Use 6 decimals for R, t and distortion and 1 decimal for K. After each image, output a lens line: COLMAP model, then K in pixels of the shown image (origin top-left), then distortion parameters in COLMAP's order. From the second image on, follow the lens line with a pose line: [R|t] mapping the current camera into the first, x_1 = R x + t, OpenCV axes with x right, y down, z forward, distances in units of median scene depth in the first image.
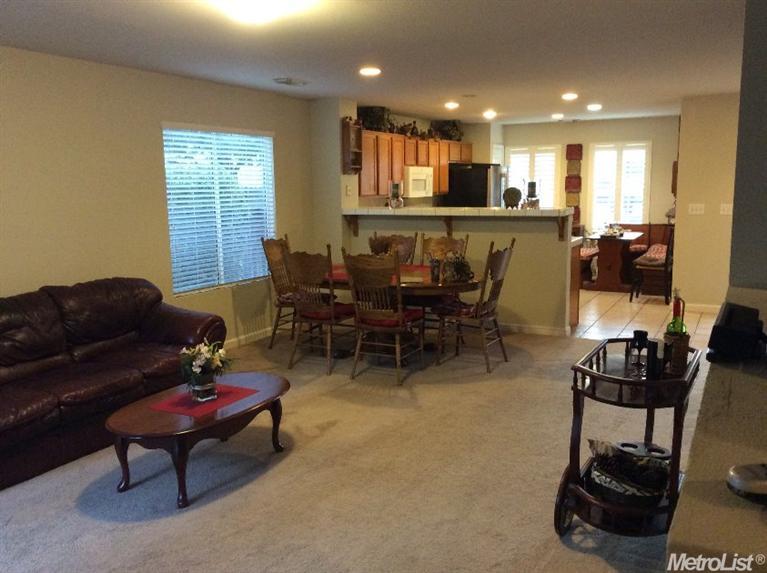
lens RADIAL K [[684.2, 0, 393.1], [0, 684.2, 287.4], [0, 0, 1]] dist [0.142540, -0.281148]
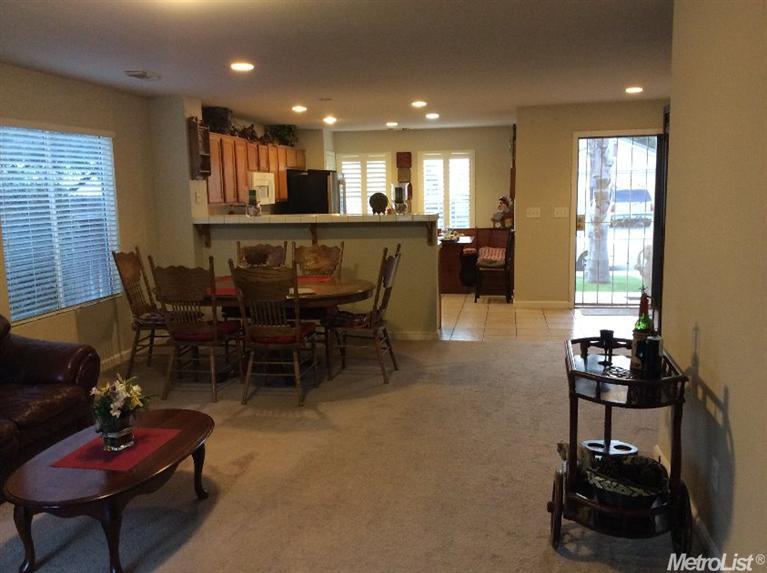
lens RADIAL K [[684.2, 0, 393.1], [0, 684.2, 287.4], [0, 0, 1]] dist [0.142540, -0.281148]
pose [[0.956853, -0.048654, 0.286471, -0.099025], [0.052144, 0.998629, -0.004565, -0.004707], [-0.285856, 0.019306, 0.958078, 0.055228]]
